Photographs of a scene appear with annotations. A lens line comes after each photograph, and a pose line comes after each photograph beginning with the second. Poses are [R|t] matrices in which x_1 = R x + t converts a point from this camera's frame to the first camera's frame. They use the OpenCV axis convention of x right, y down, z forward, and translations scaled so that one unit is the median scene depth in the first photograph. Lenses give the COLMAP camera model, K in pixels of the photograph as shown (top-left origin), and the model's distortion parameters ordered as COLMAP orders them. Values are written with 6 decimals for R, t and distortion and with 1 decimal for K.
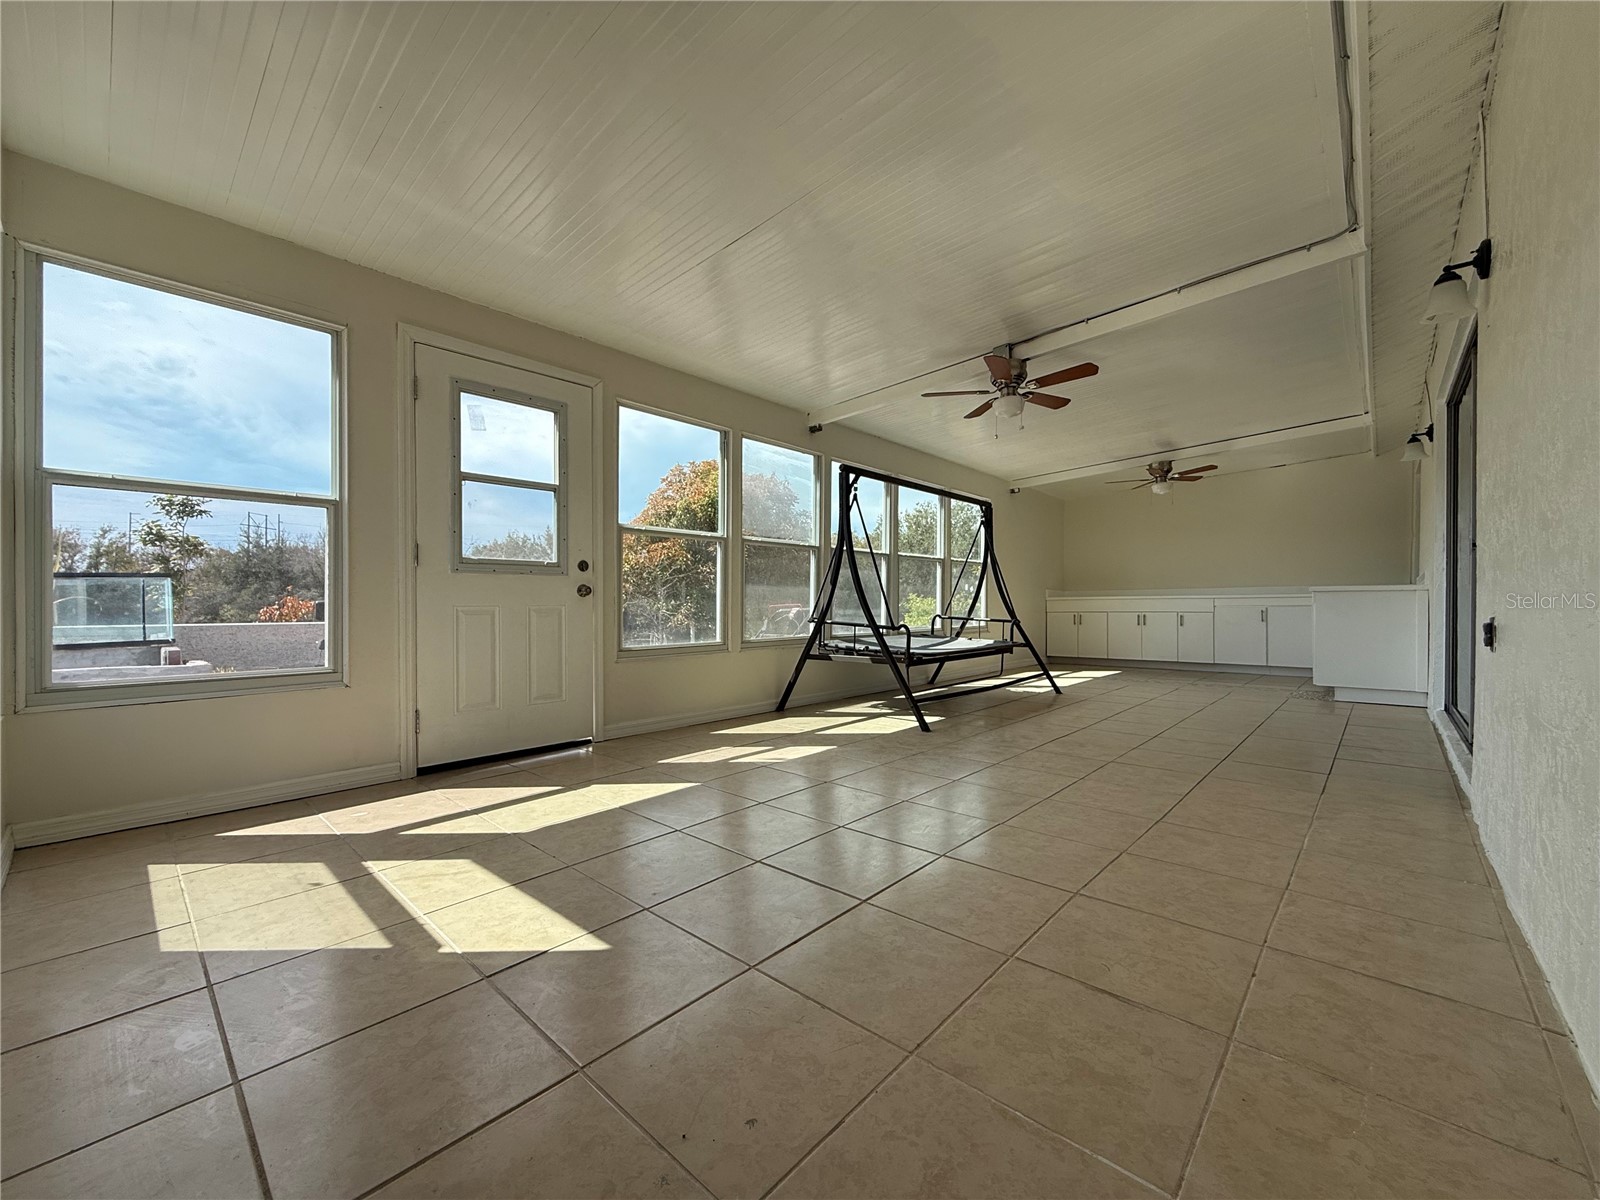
lens RADIAL K [[637.7, 0, 795.7], [0, 637.7, 599.4], [0, 0, 1]] dist [0.000381, -0.000317]
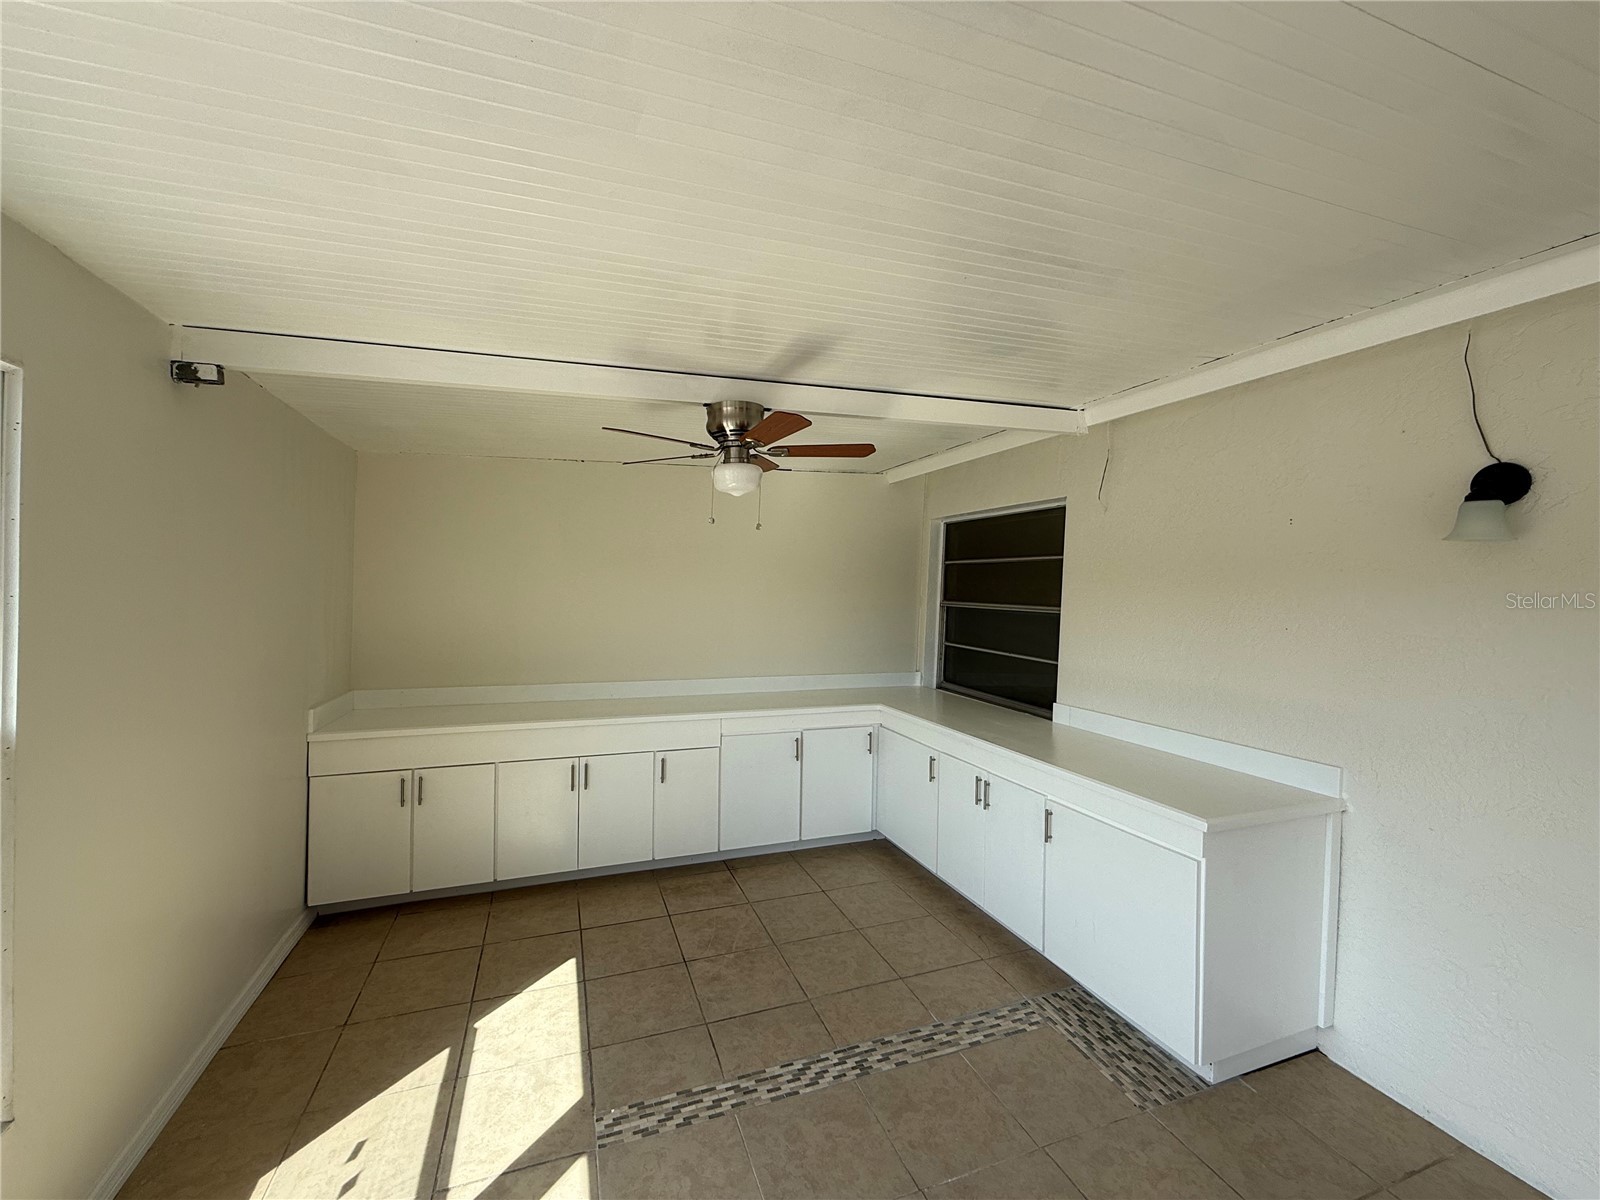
lens RADIAL K [[637.7, 0, 795.7], [0, 637.7, 599.4], [0, 0, 1]] dist [0.000381, -0.000317]
pose [[0.454144, -0.005601, 0.890911, 0.271531], [-0.030405, 0.999300, 0.021781, -0.116333], [-0.890409, -0.036980, 0.453656, 0.804493]]
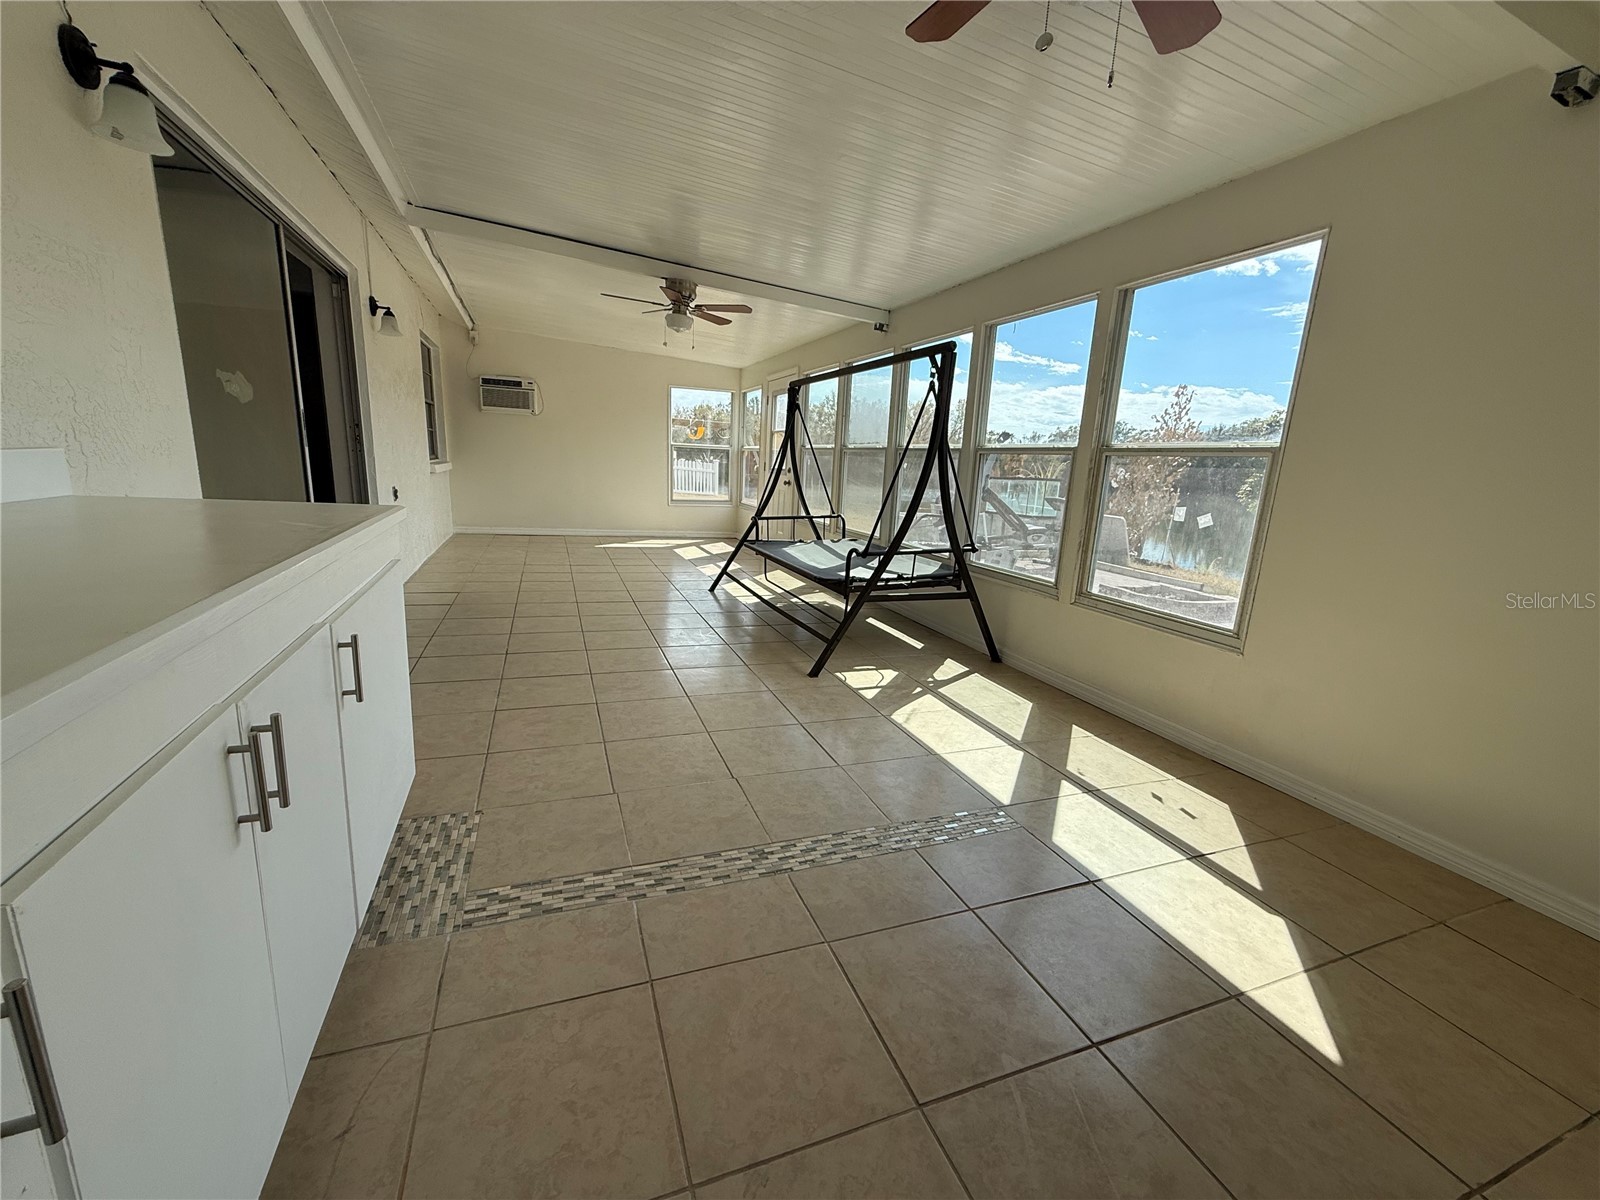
lens RADIAL K [[637.7, 0, 795.7], [0, 637.7, 599.4], [0, 0, 1]] dist [0.000381, -0.000317]
pose [[-0.448851, 0.164582, -0.878319, 0.782114], [-0.056816, 0.975648, 0.211855, -0.040223], [0.891798, 0.144994, -0.428570, 1.024025]]
